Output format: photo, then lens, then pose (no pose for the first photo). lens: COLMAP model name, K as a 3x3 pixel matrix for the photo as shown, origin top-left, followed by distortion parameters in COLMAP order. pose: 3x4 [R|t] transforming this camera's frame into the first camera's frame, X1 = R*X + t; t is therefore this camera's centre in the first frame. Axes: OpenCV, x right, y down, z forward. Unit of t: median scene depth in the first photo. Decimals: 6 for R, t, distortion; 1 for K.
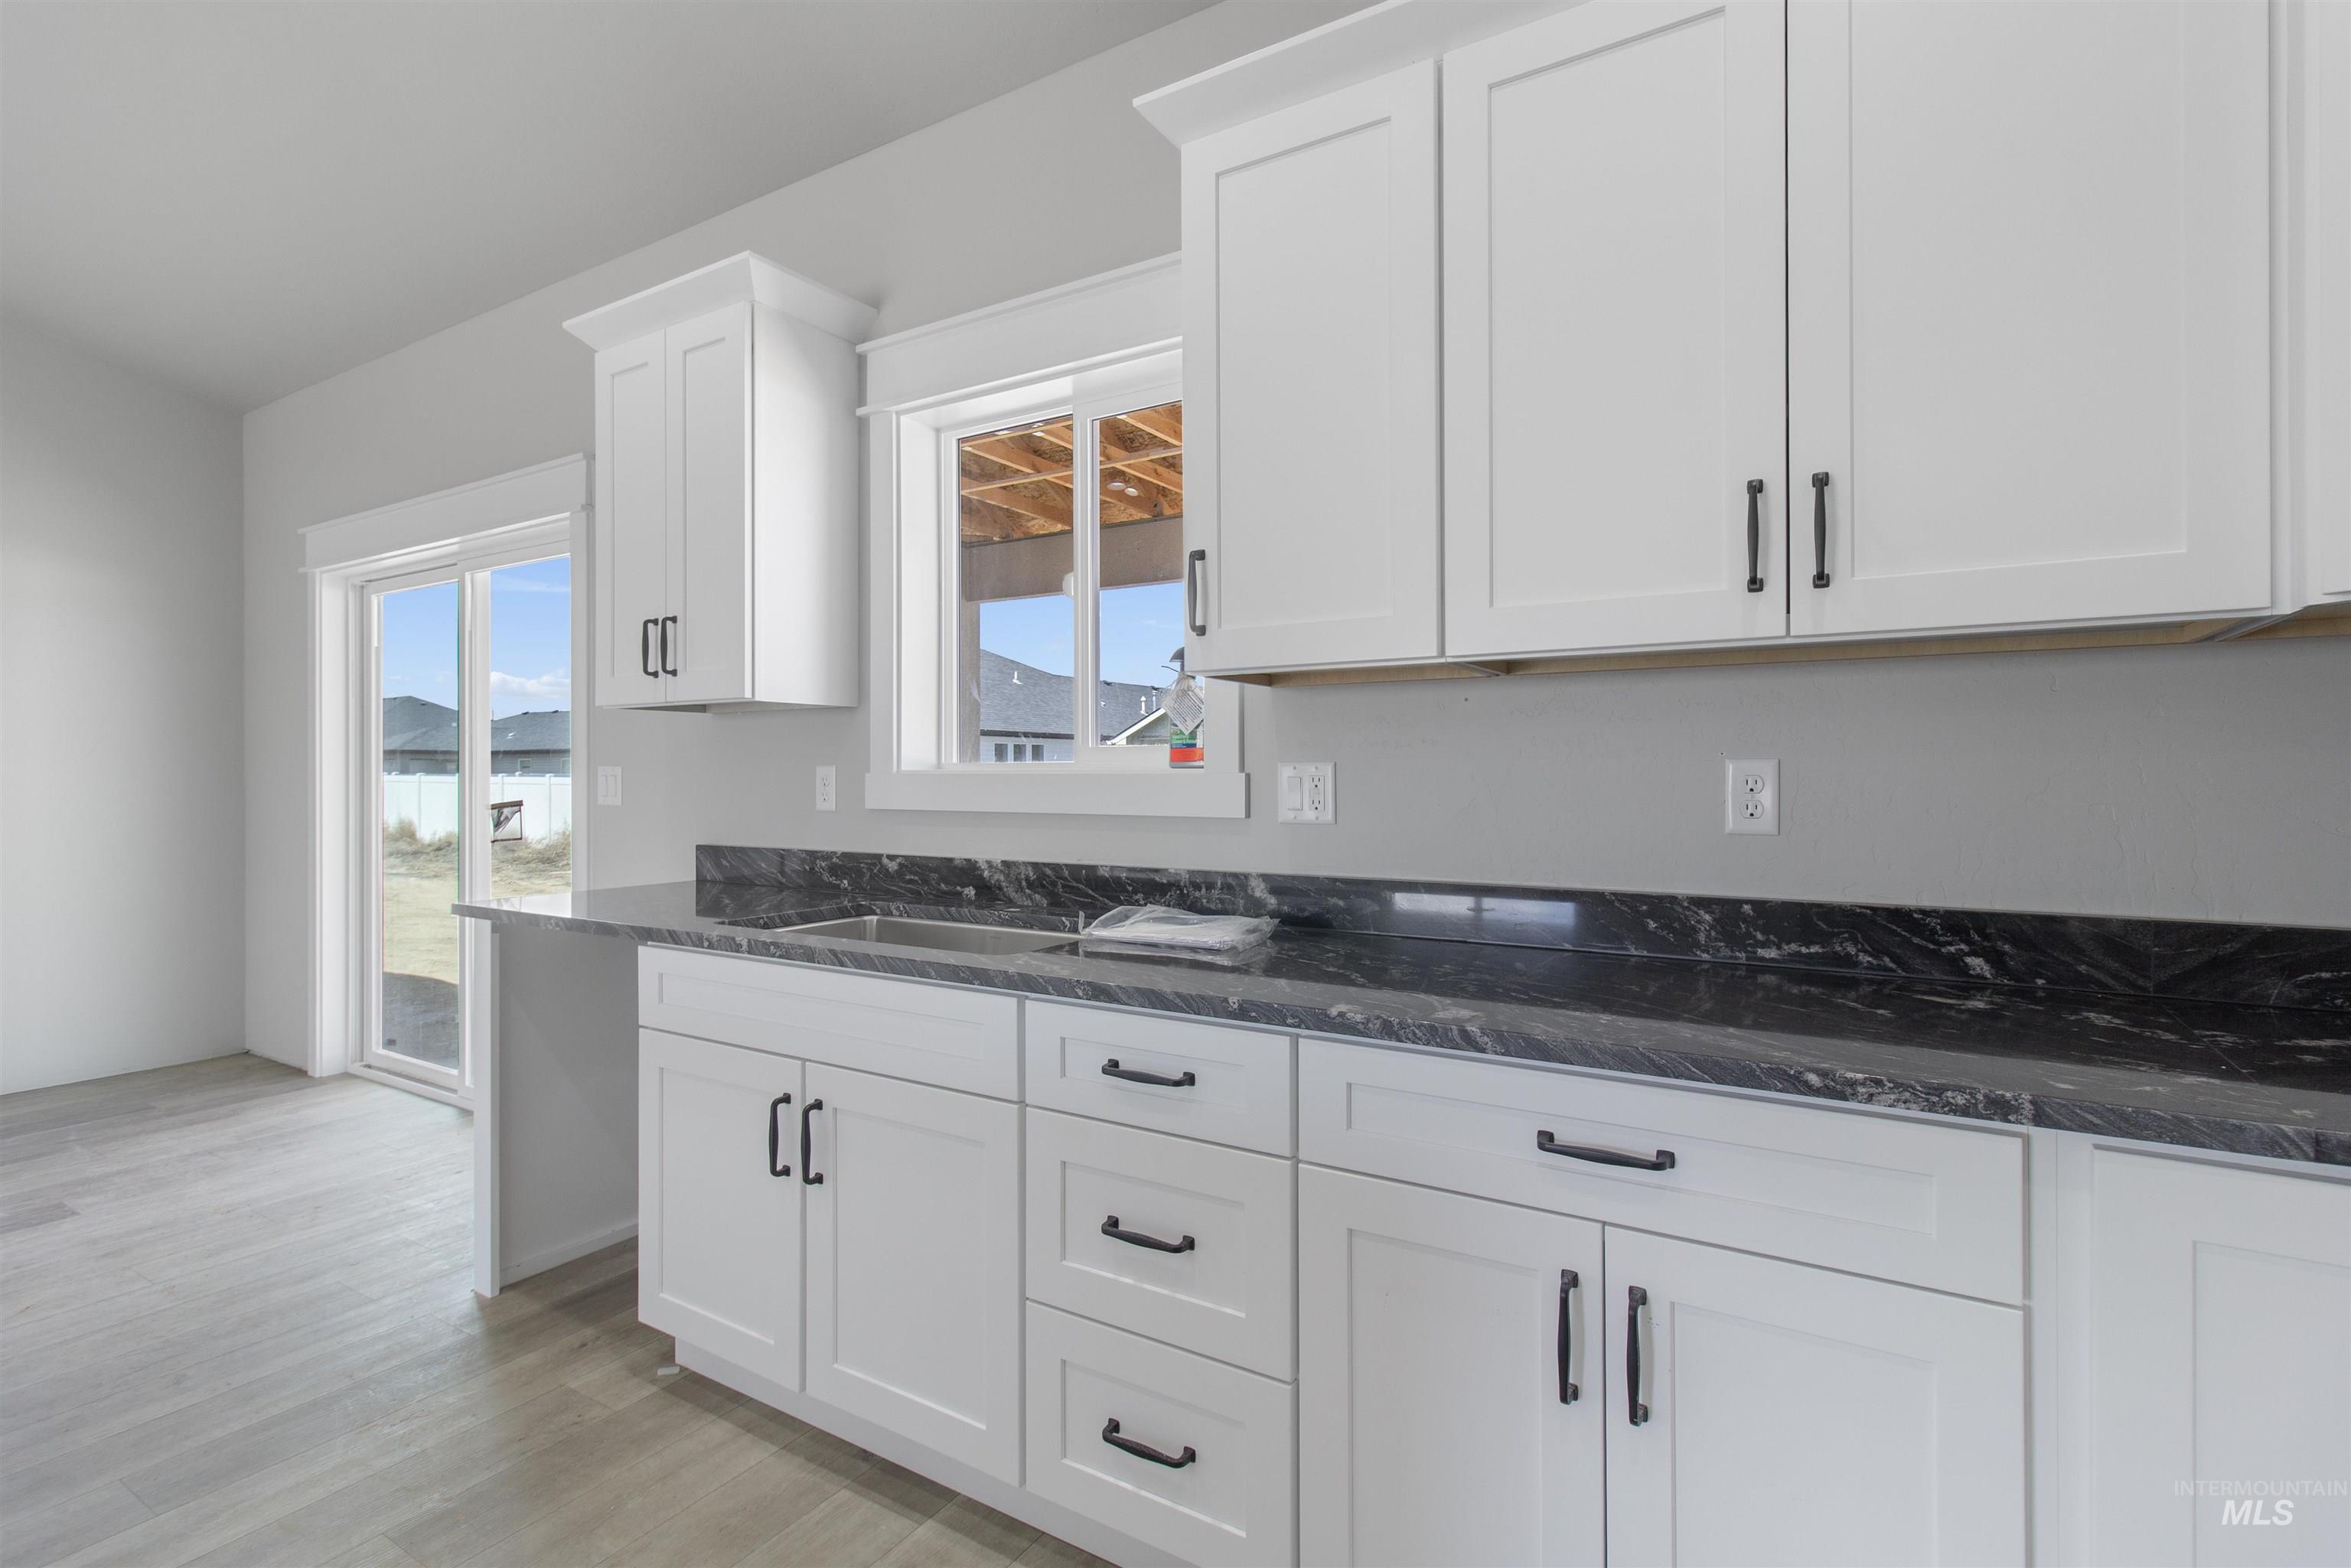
lens RADIAL K [[1094.2, 0, 1206.7], [0, 1094.2, 777.7], [0, 0, 1]] dist [-0.000254, 0.001496]
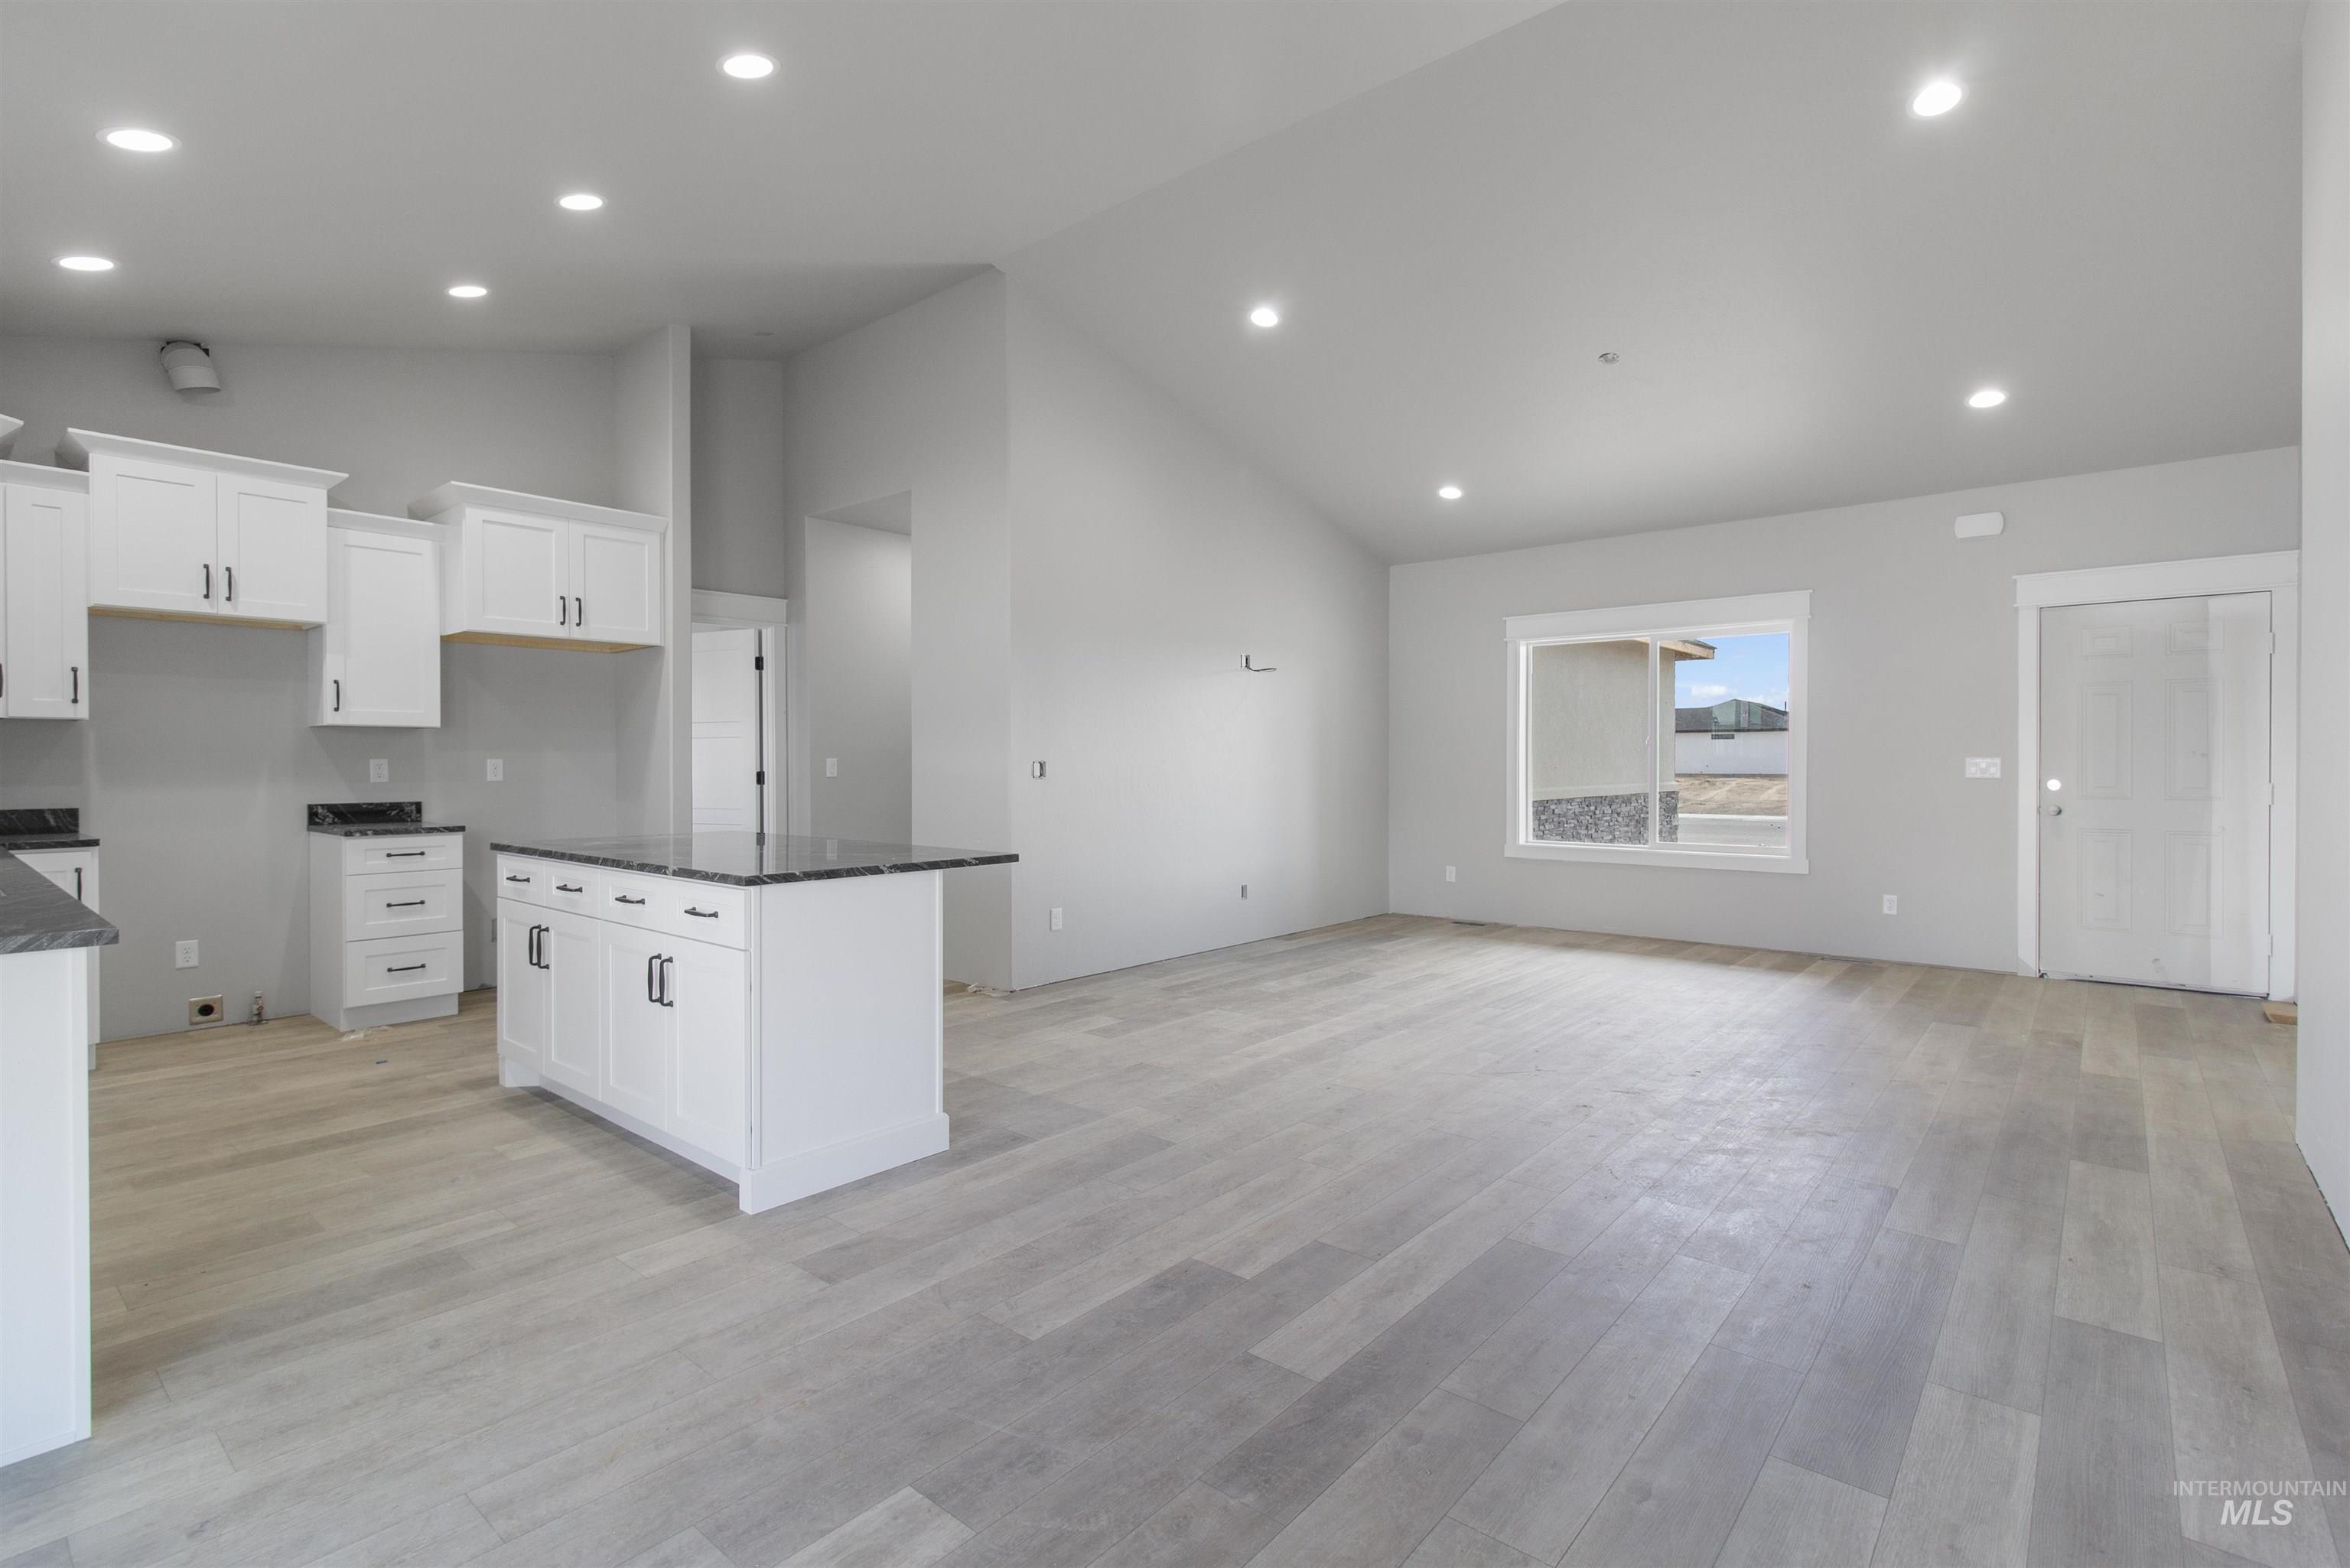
lens RADIAL K [[1093.7, 0, 1190.3], [0, 1093.7, 776.0], [0, 0, 1]] dist [-0.000254, 0.001496]
pose [[-0.987515, -0.000373, 0.157524, -1.489804], [0.002327, 0.999854, 0.016955, -0.003967], [-0.157507, 0.017109, -0.987370, 1.567937]]
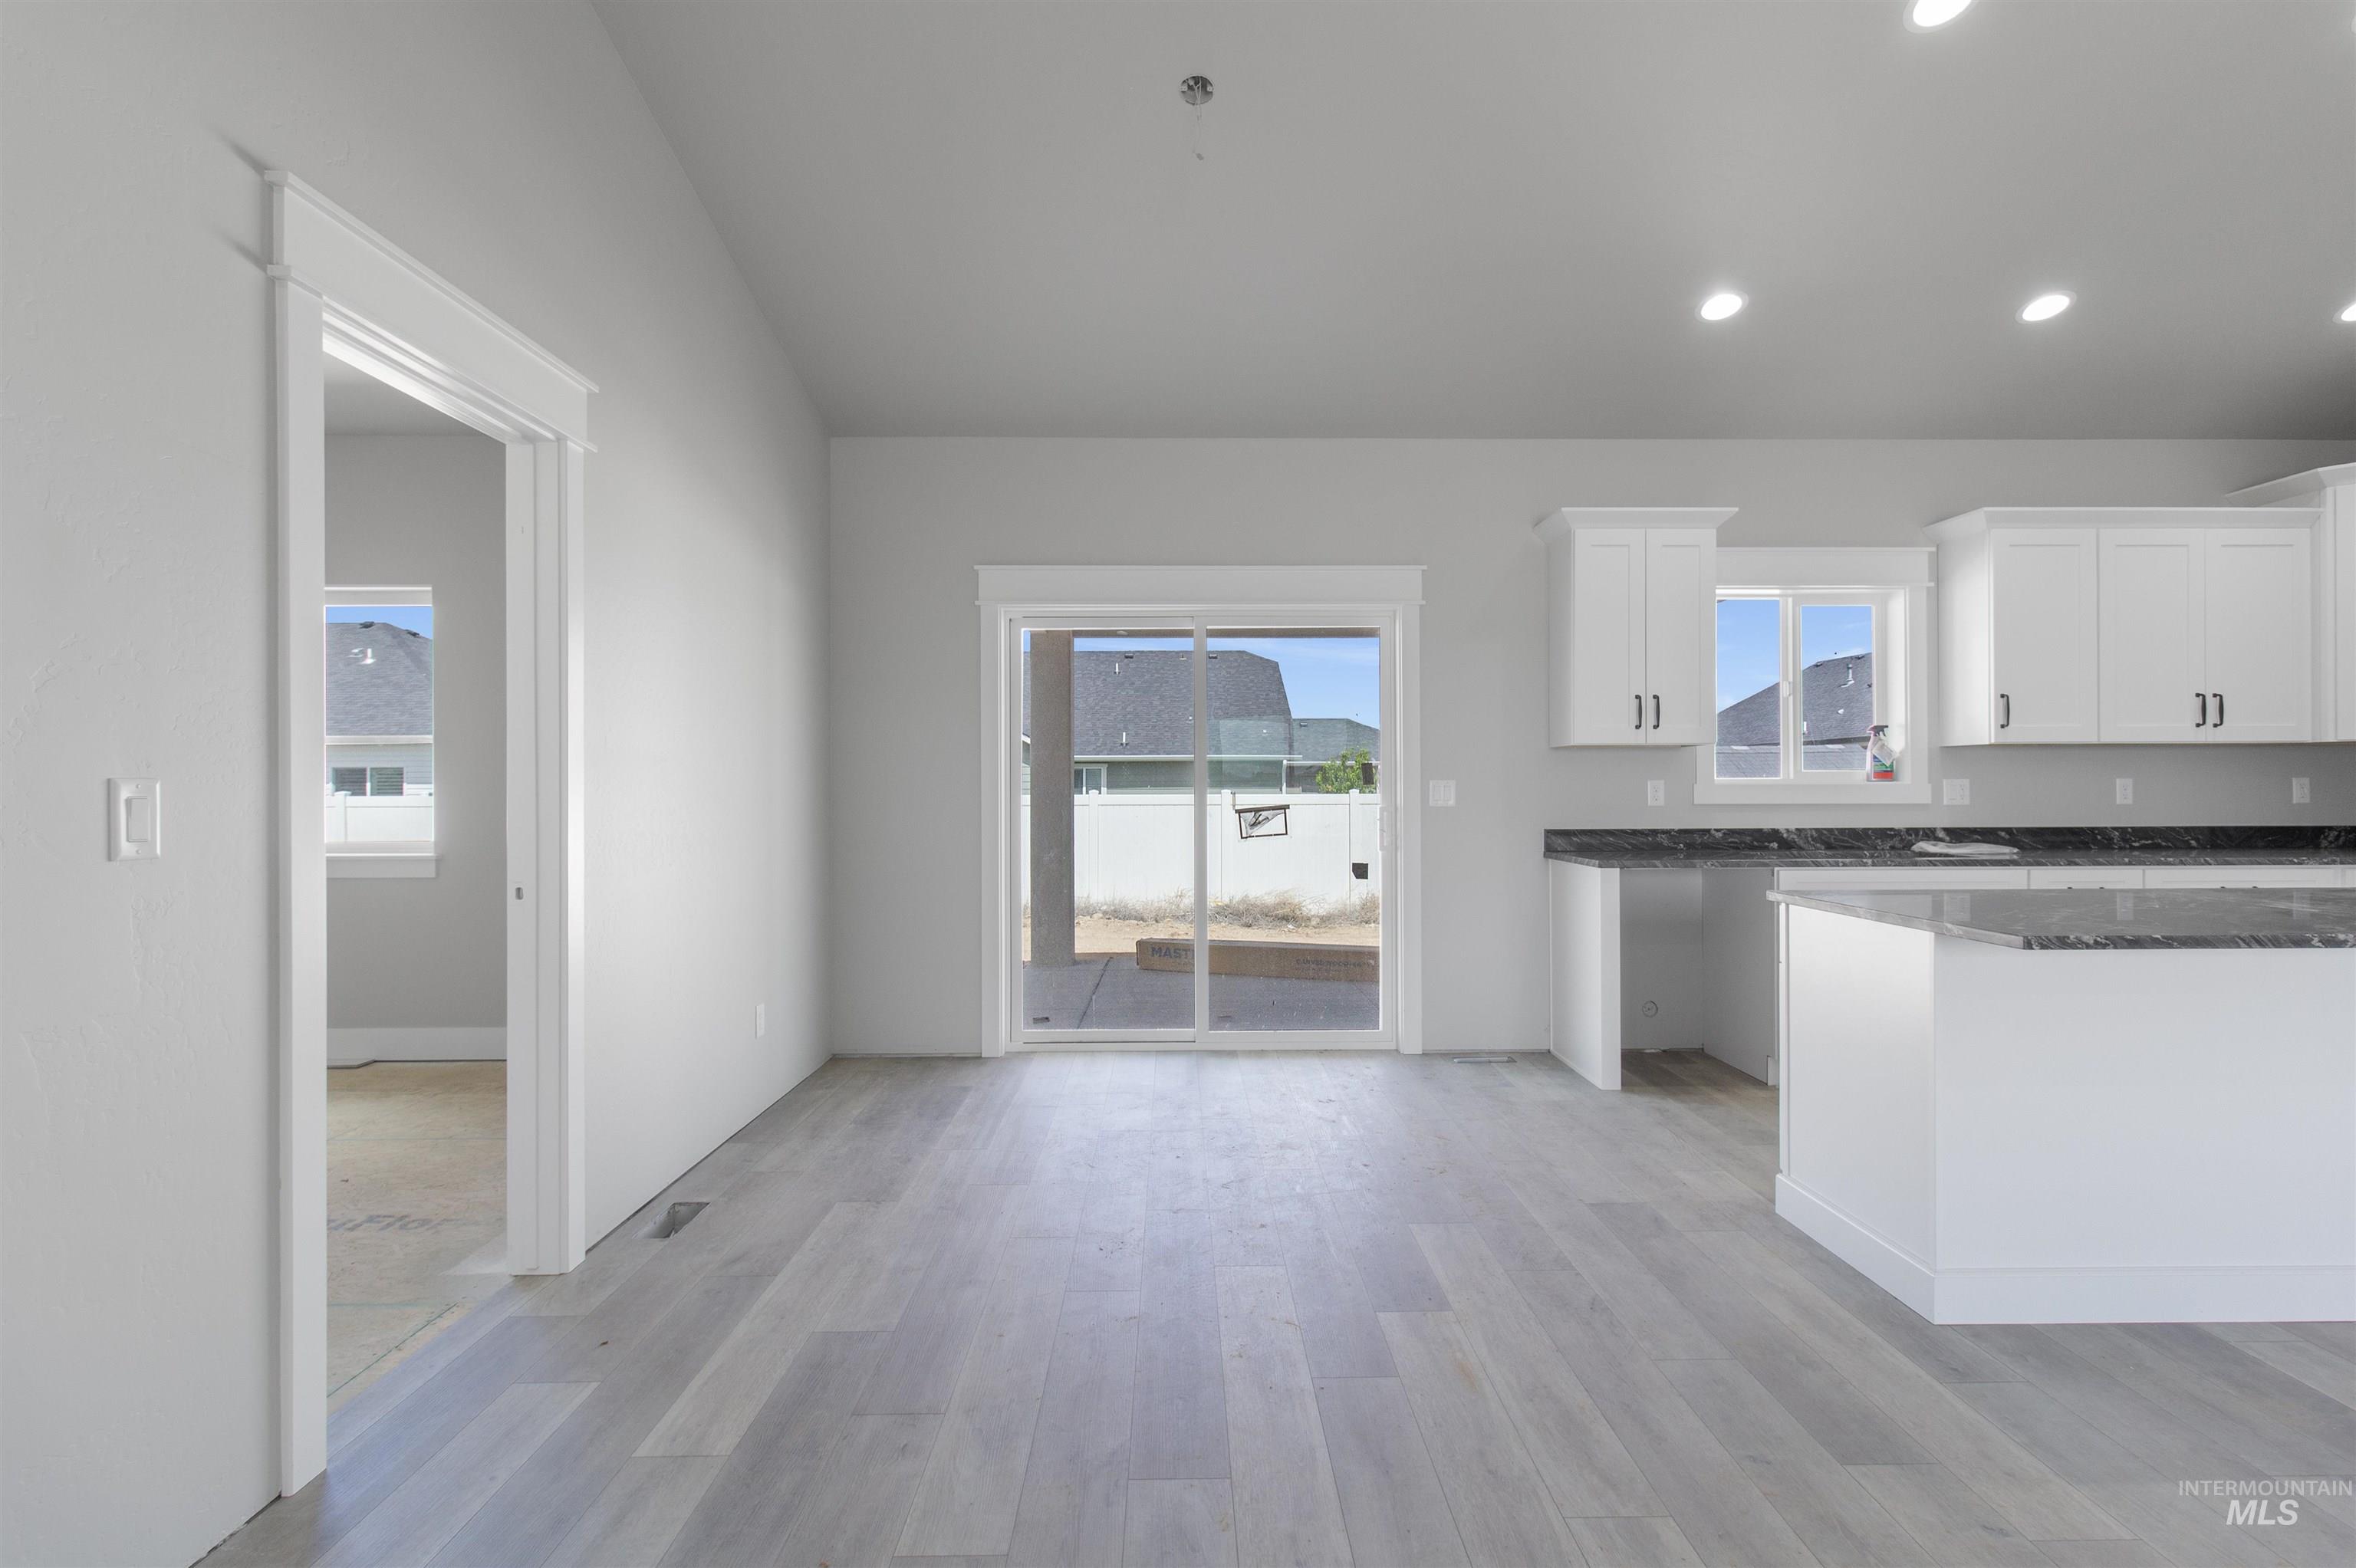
lens RADIAL K [[1096.4, 0, 1194.6], [0, 1096.4, 788.0], [0, 0, 1]] dist [-0.000254, 0.001496]
pose [[0.848659, -0.001812, 0.528938, -2.021216], [0.004482, 0.999983, -0.003764, 0.005221], [-0.528922, 0.005565, 0.848652, -0.102971]]
